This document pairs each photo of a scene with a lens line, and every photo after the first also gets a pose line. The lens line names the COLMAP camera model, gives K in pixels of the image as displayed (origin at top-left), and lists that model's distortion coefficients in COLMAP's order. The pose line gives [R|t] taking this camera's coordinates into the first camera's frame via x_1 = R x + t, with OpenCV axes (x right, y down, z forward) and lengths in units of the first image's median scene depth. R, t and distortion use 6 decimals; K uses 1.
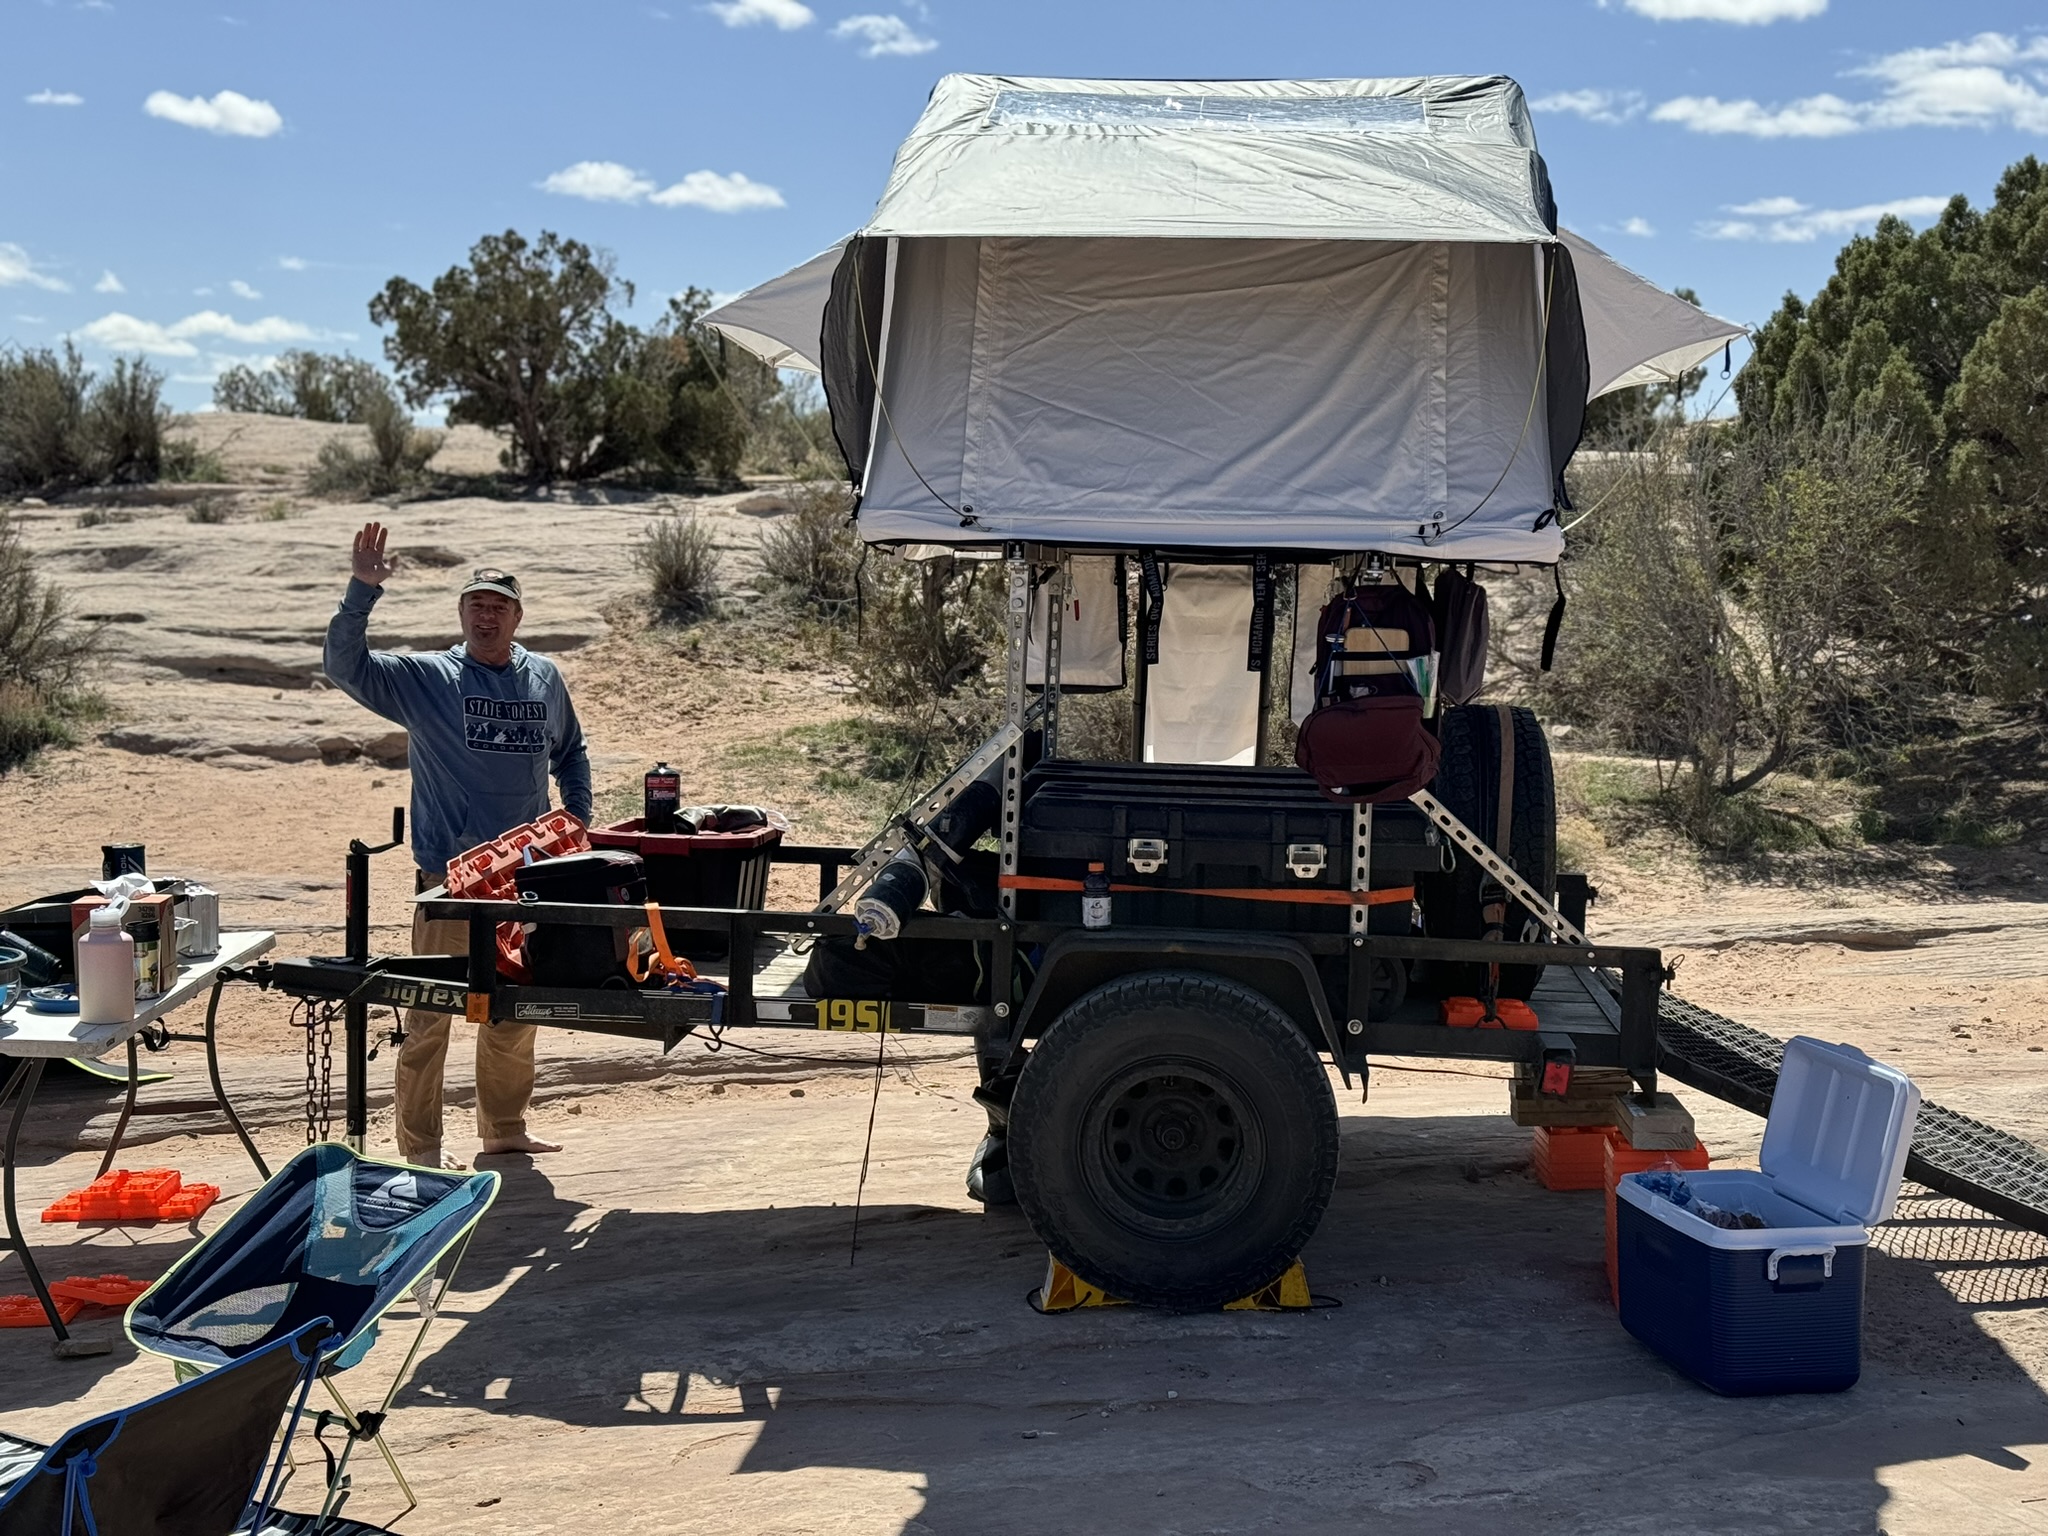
lens RADIAL K [[2892.4, 0, 1024.0], [0, 2892.4, 768.0], [0, 0, 1]] dist [-0.033644, -0.011161]
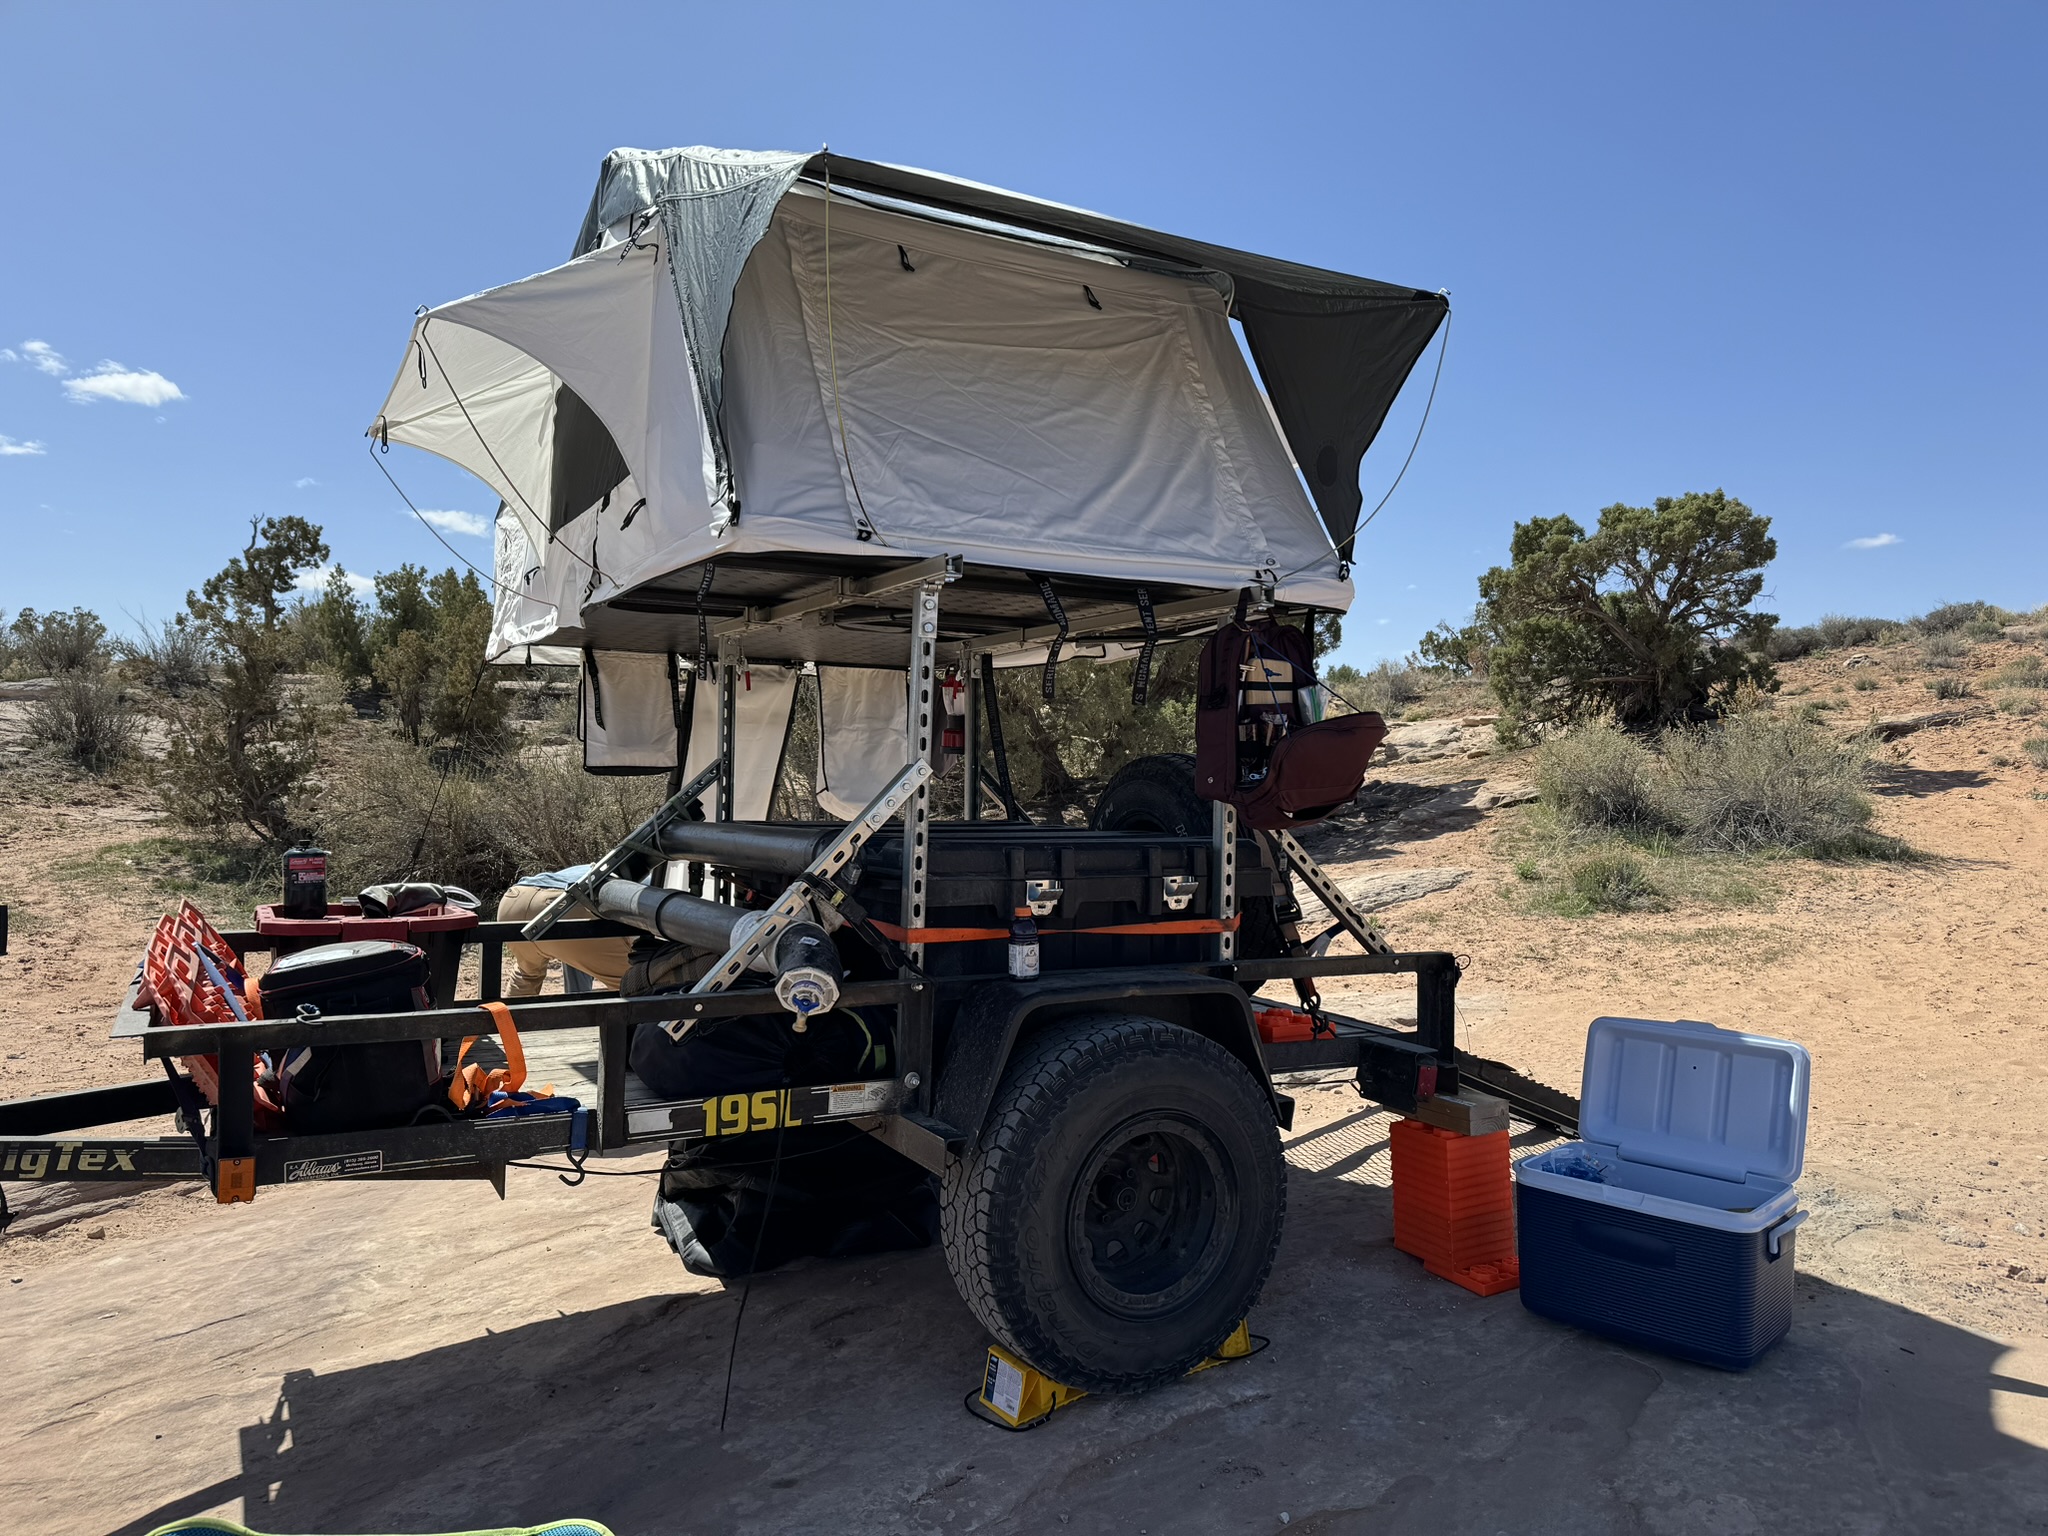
lens RADIAL K [[1416.4, 0, 1024.0], [0, 1416.4, 768.0], [0, 0, 1]] dist [0.107048, -0.177020]
pose [[0.826251, -0.010526, 0.563204, -0.225876], [0.049972, 0.997253, -0.054673, 0.012894], [-0.561081, 0.073318, 0.824507, 0.608621]]
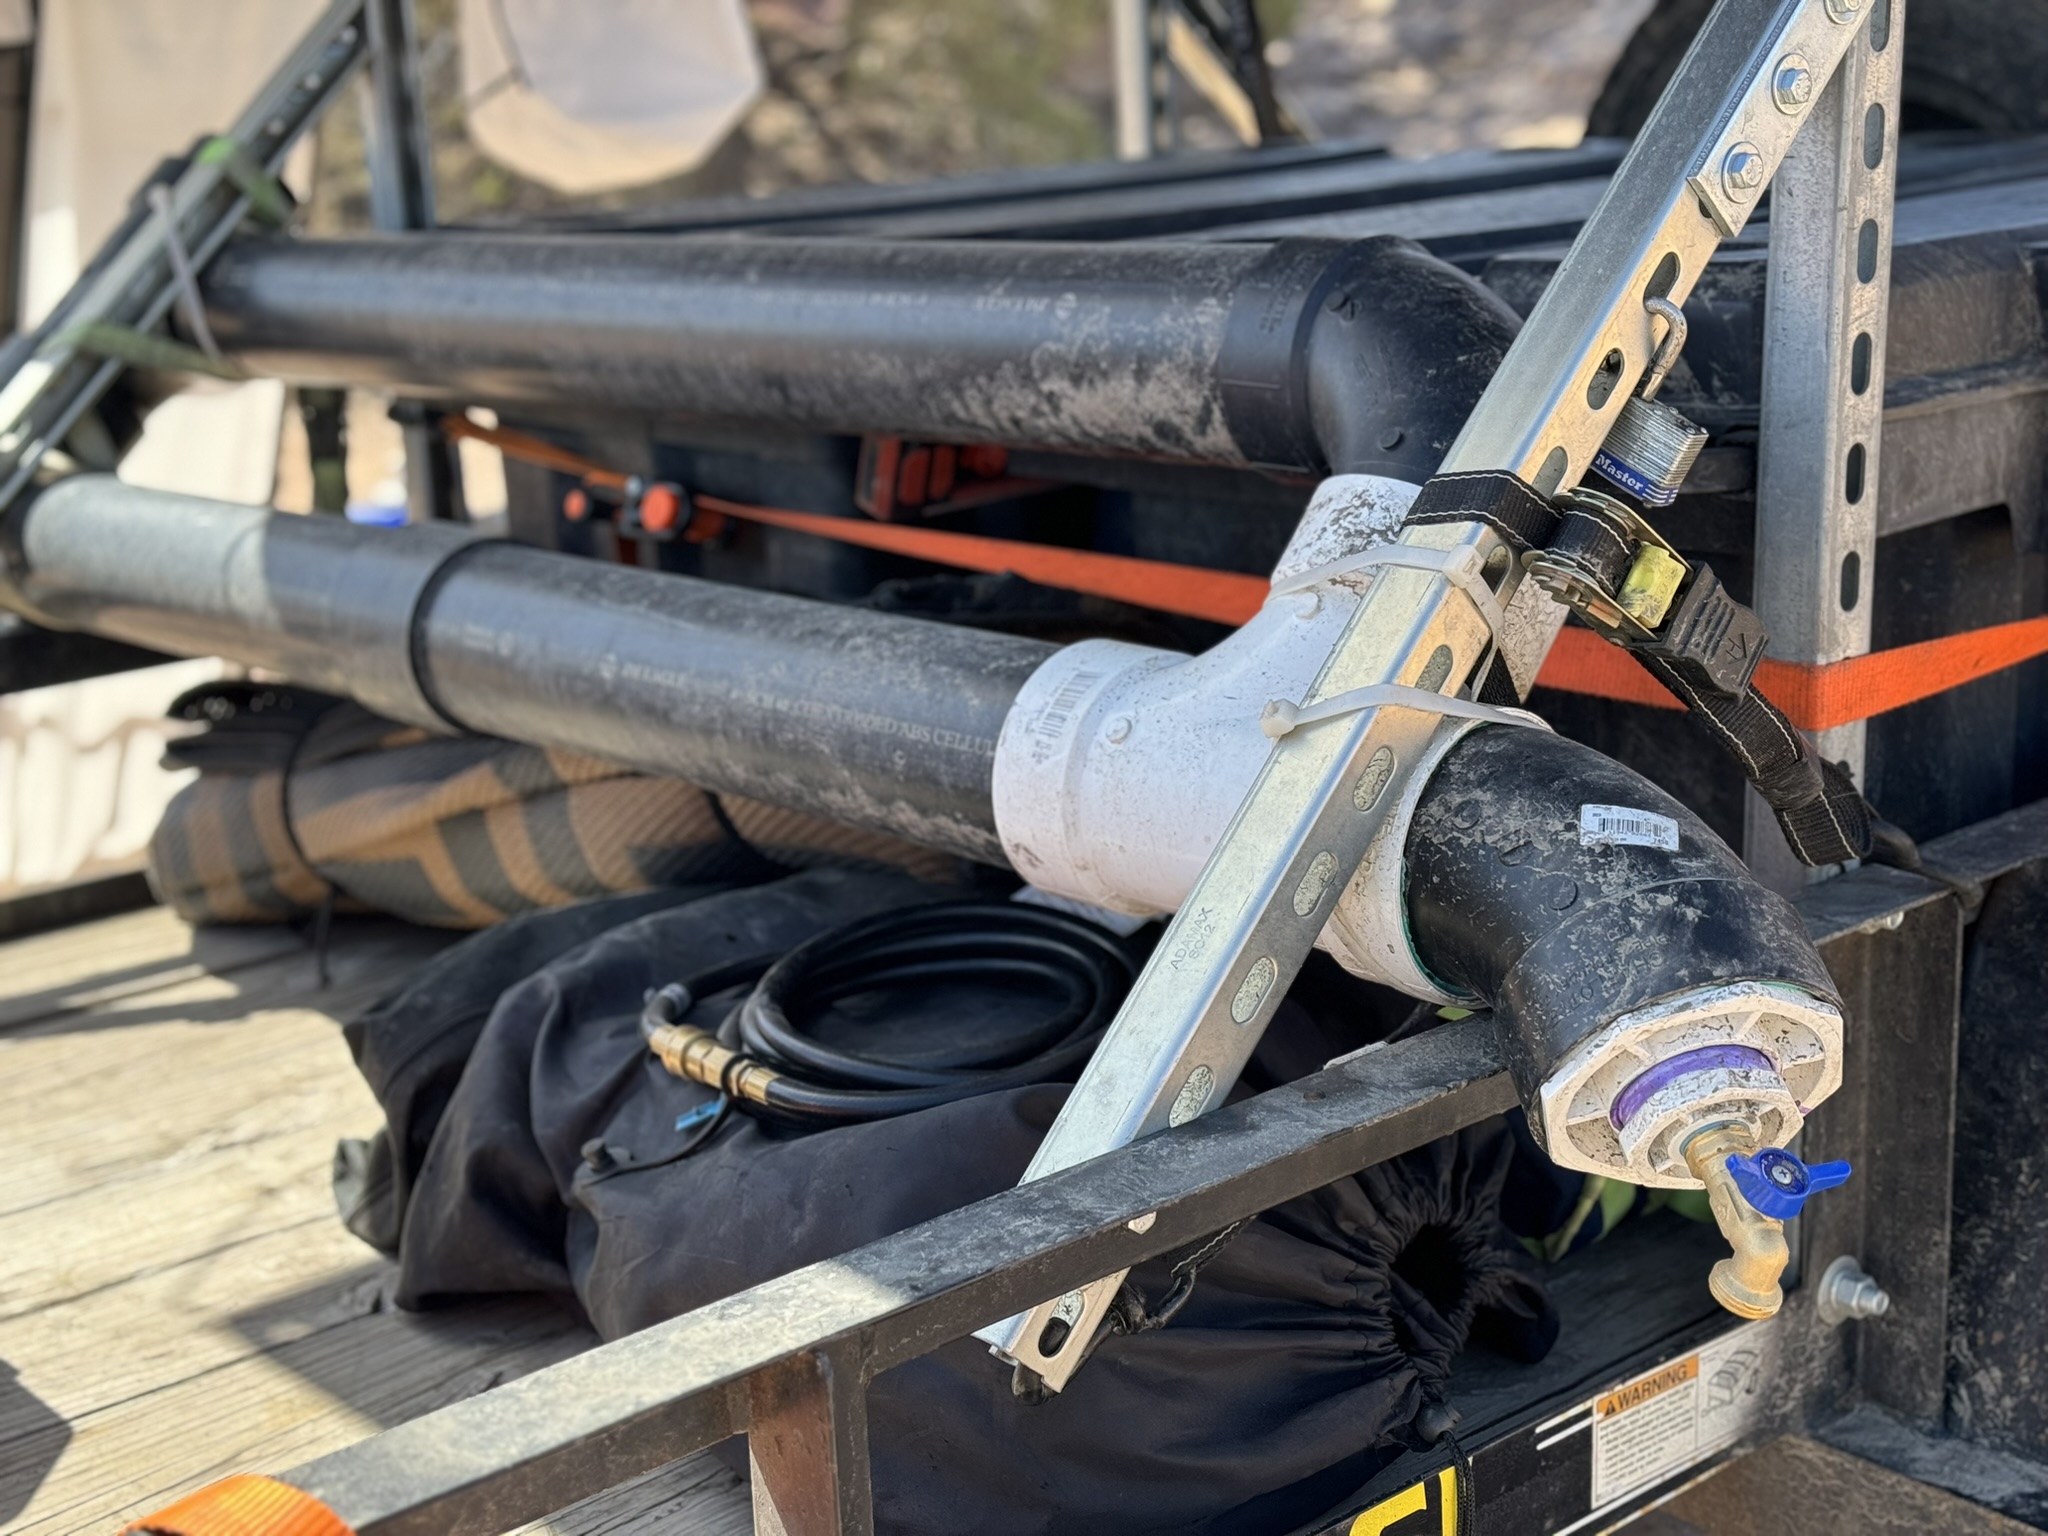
lens RADIAL K [[2816.6, 0, 1024.0], [0, 2816.6, 768.0], [0, 0, 1]] dist [0.146449, 0.006305]
pose [[0.700093, -0.240552, 0.672312, -0.179881], [0.123675, 0.968166, 0.217622, -0.005932], [-0.703259, -0.069207, 0.707557, 0.894802]]
